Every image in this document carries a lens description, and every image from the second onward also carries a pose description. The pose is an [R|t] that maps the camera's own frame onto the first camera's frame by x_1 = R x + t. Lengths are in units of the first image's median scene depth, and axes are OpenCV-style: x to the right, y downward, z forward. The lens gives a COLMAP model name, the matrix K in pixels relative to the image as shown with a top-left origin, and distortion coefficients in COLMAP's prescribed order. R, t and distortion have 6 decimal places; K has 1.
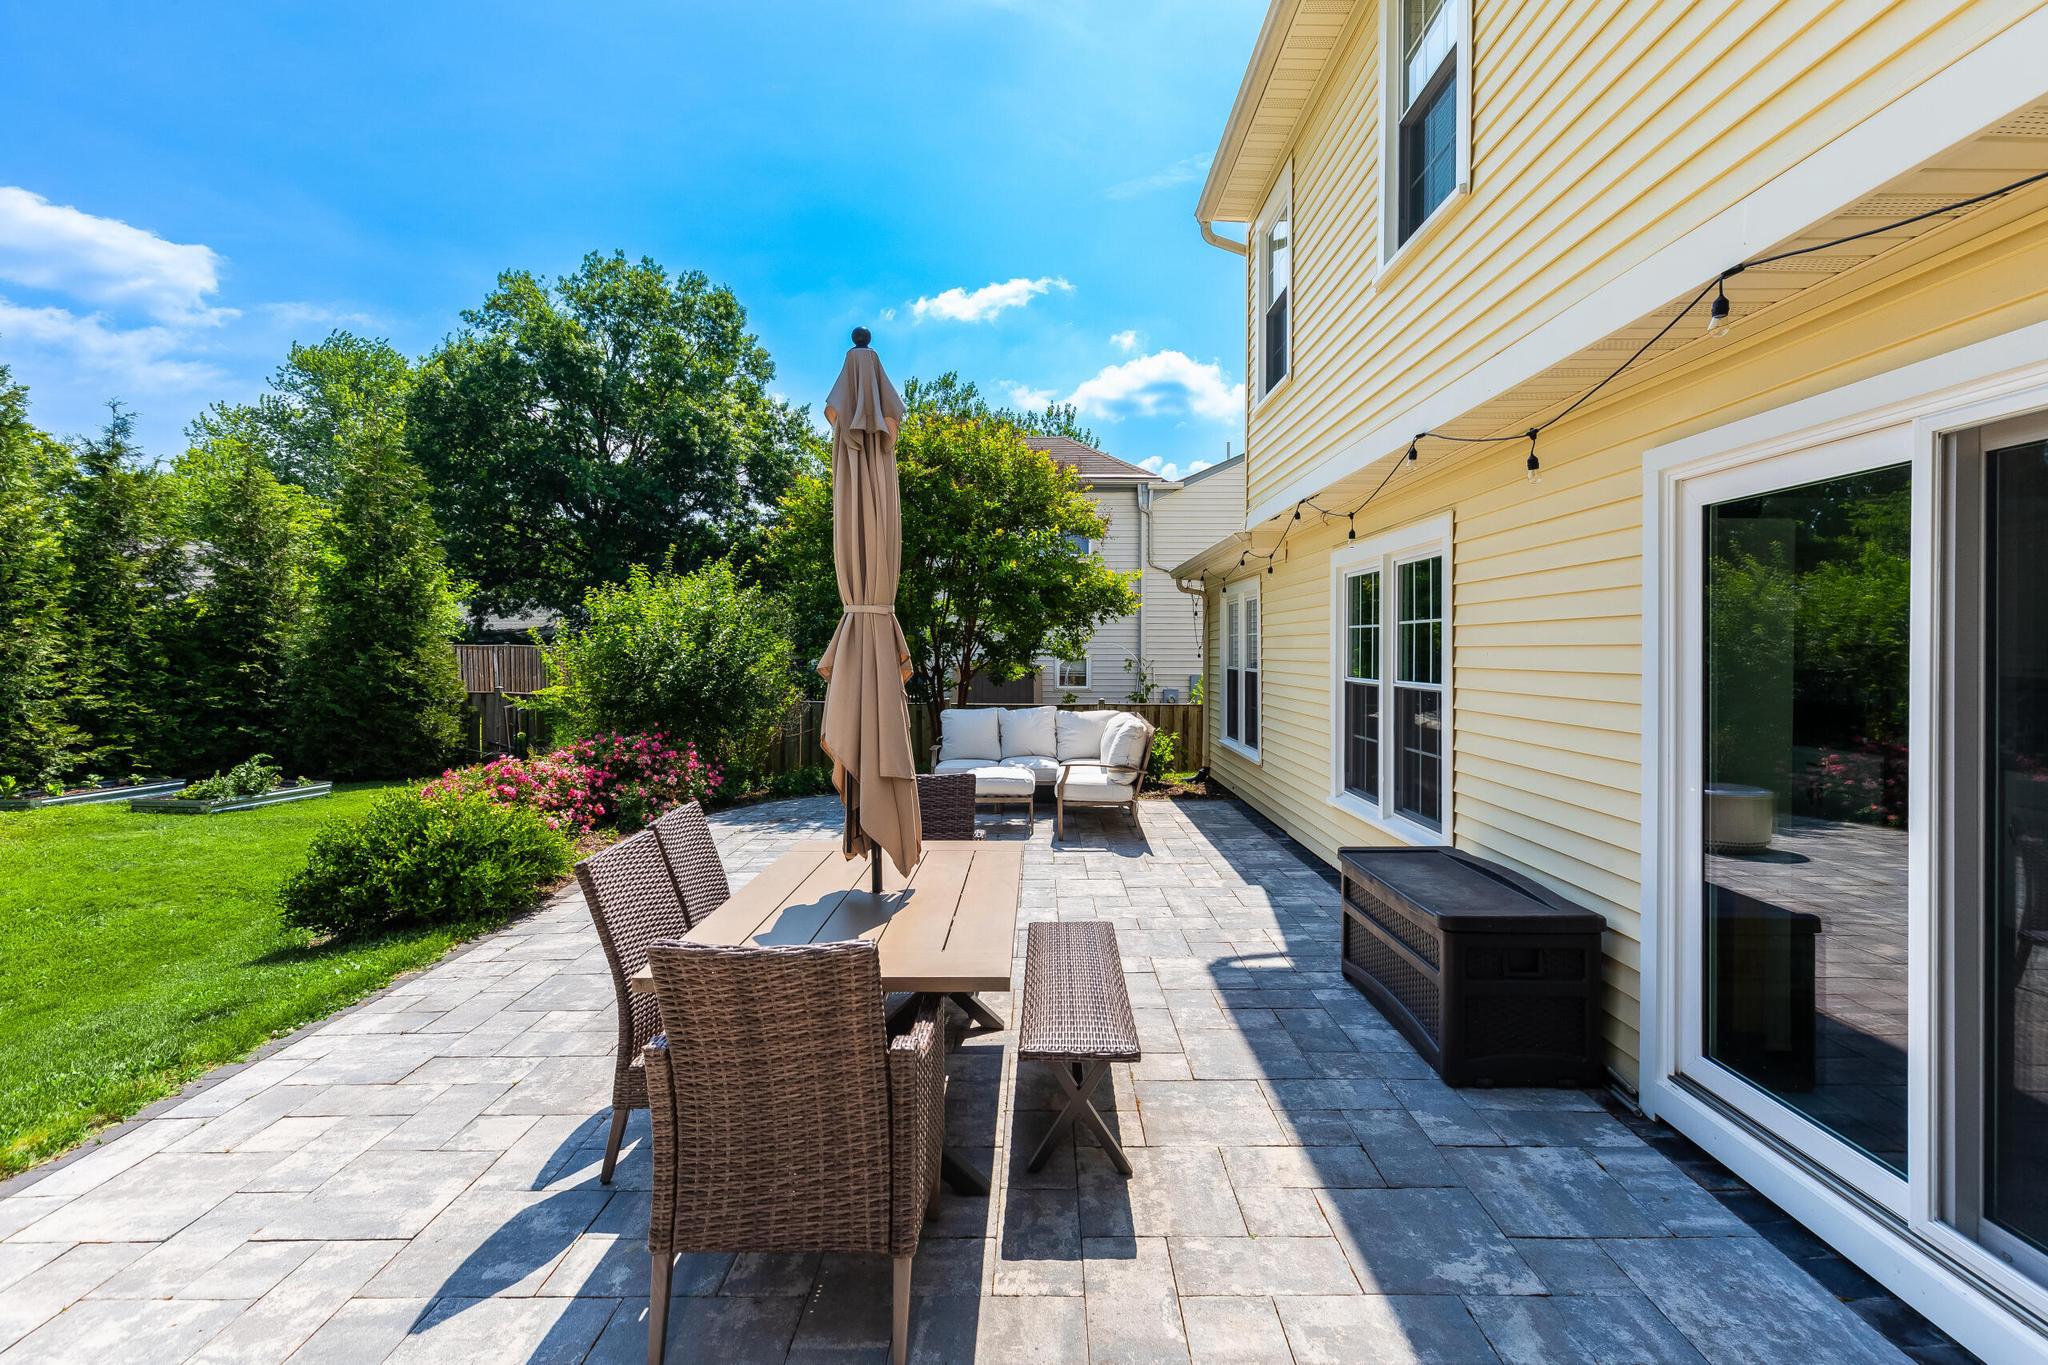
lens RADIAL K [[946.7, 0, 1029.4], [0, 946.7, 676.4], [0, 0, 1]] dist [-0.001555, -0.000542]
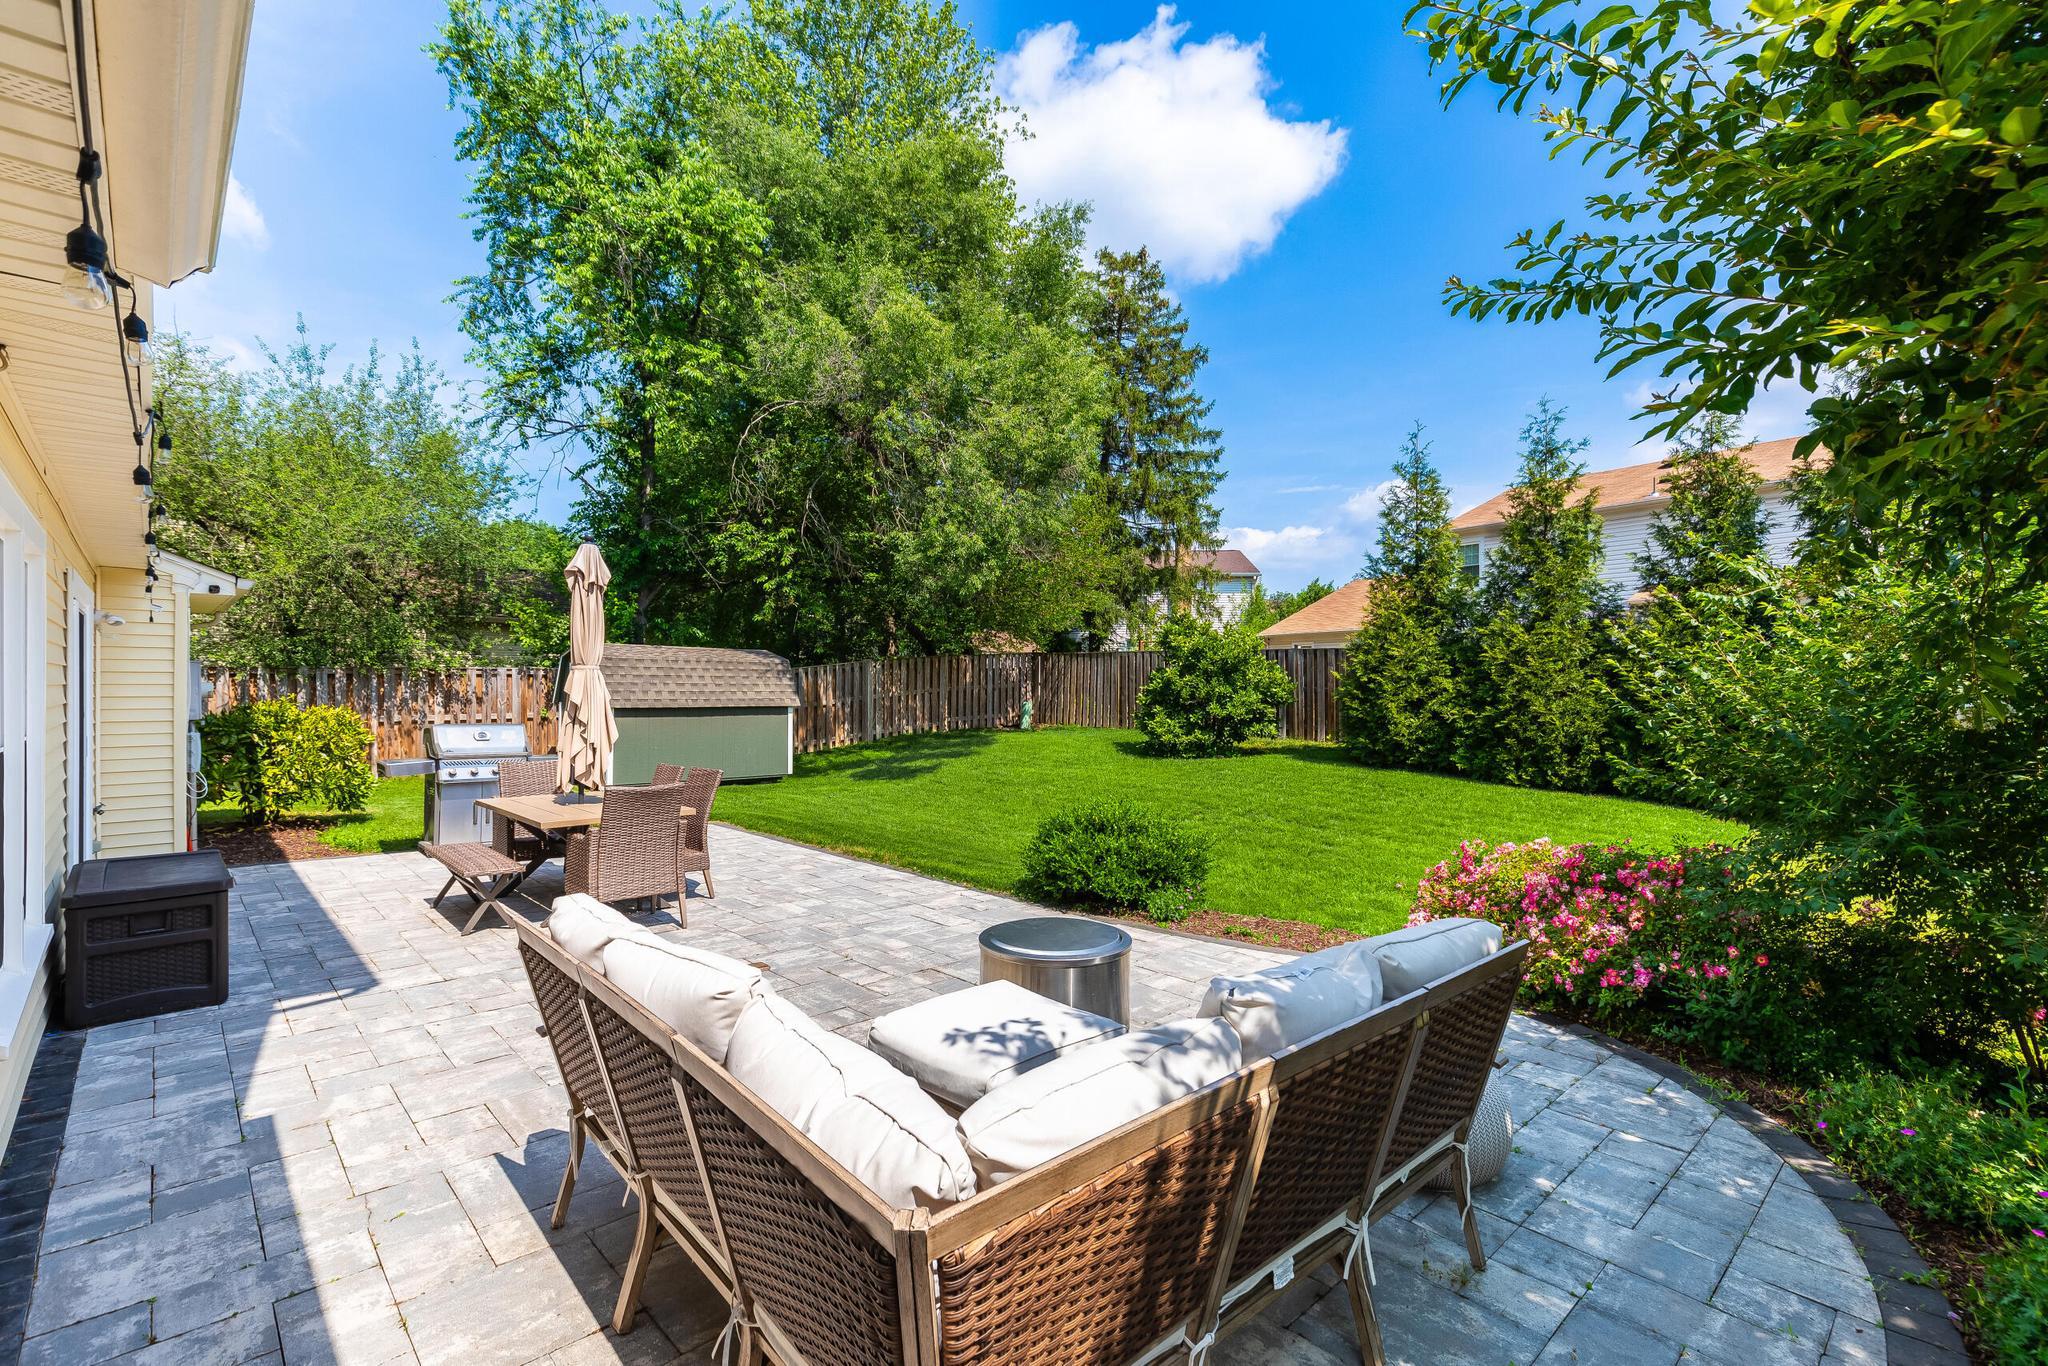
lens RADIAL K [[946.7, 0, 1019.8], [0, 946.7, 681.7], [0, 0, 1]] dist [-0.001555, -0.000542]
pose [[-0.730619, -0.004700, -0.682769, 0.395293], [-0.006233, 0.999981, -0.000214, -0.041434], [0.682757, 0.004100, -0.730634, 2.305229]]
